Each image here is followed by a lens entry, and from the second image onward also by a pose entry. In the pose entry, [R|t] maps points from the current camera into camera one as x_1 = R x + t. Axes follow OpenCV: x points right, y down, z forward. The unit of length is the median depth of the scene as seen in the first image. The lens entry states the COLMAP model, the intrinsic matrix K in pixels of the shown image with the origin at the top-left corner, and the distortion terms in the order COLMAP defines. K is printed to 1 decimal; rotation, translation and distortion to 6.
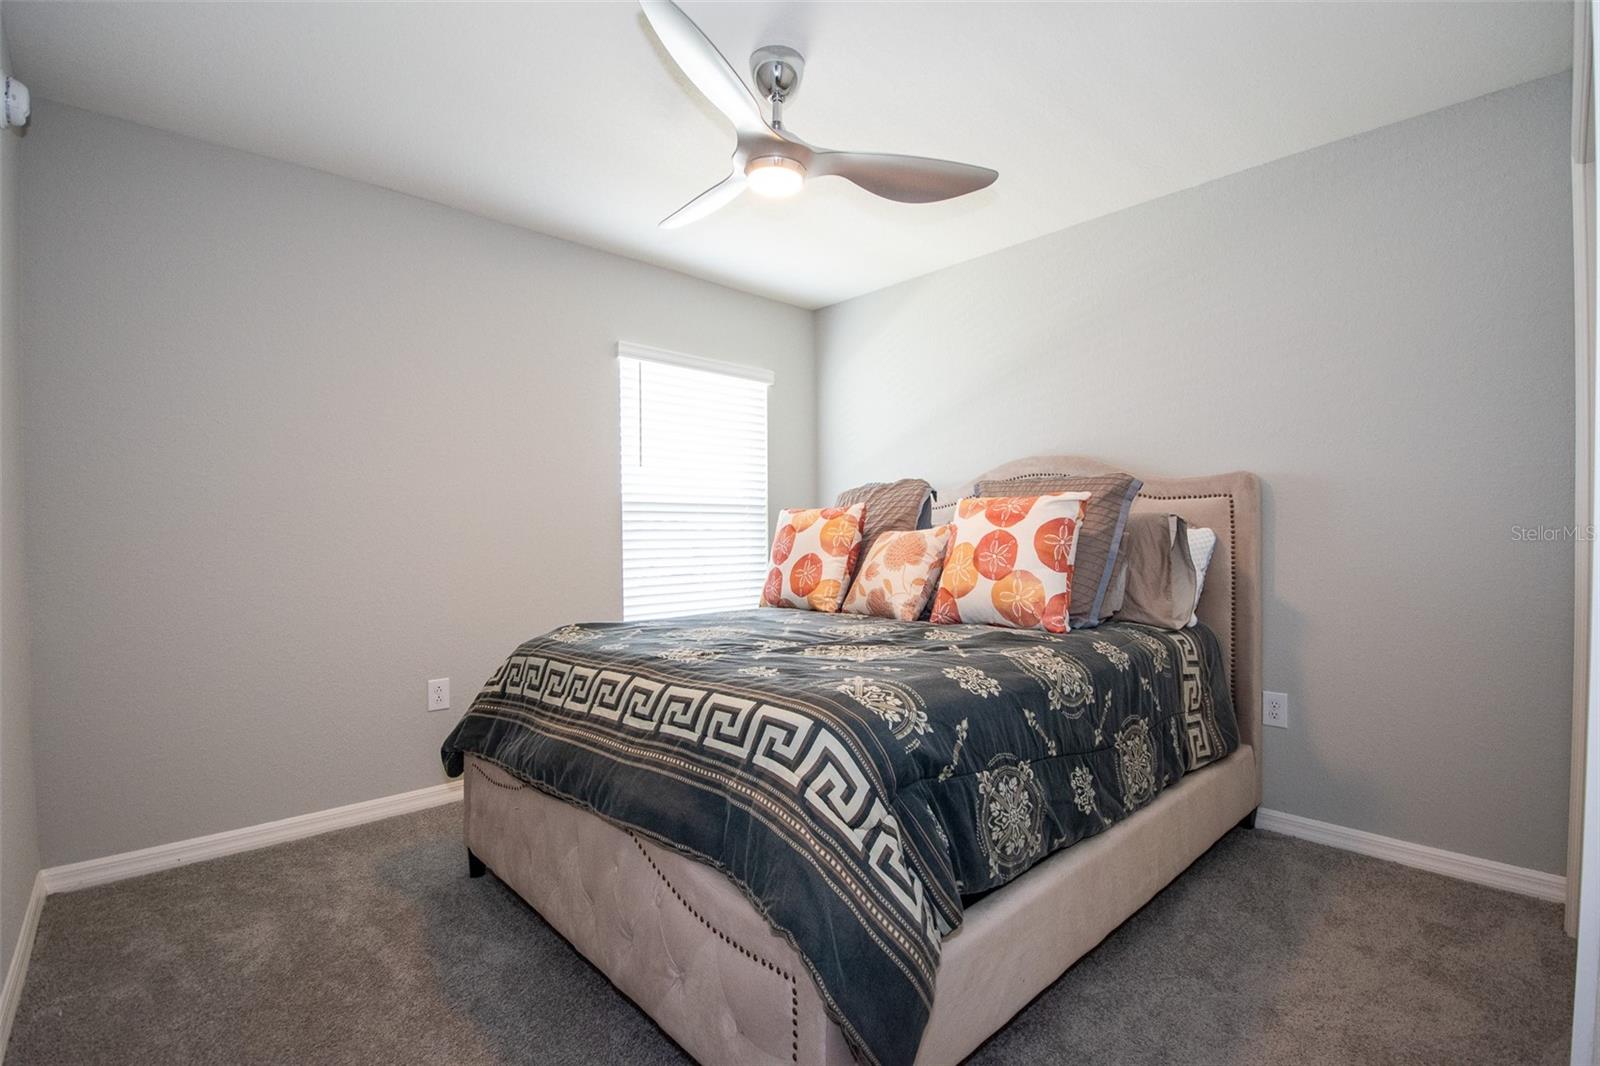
lens RADIAL K [[714.8, 0, 800.0], [0, 714.8, 533.0], [0, 0, 1]] dist [0.000524, -0.009531]
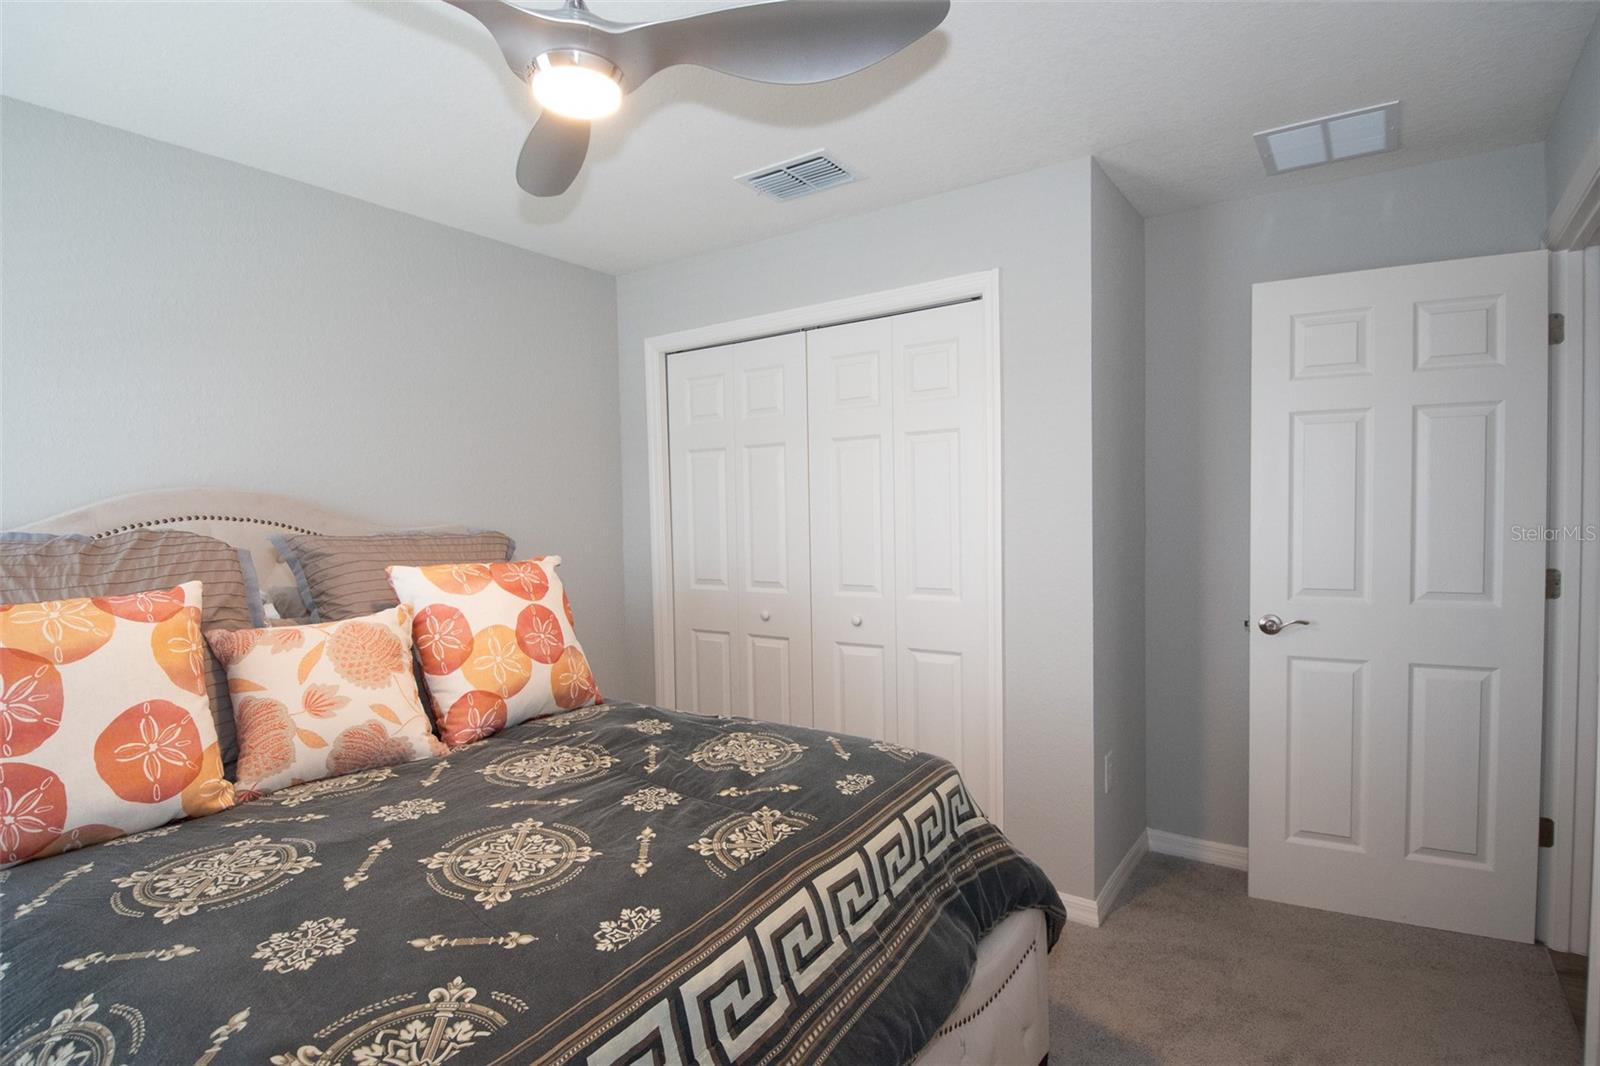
lens RADIAL K [[861.1, 0, 800.0], [0, 861.1, 533.0], [0, 0, 1]] dist [0.000064, -0.000004]
pose [[-0.254926, -0.019385, 0.966766, -0.788124], [0.013202, 0.999636, 0.023526, -0.109004], [-0.966870, 0.018761, -0.254578, 0.968450]]
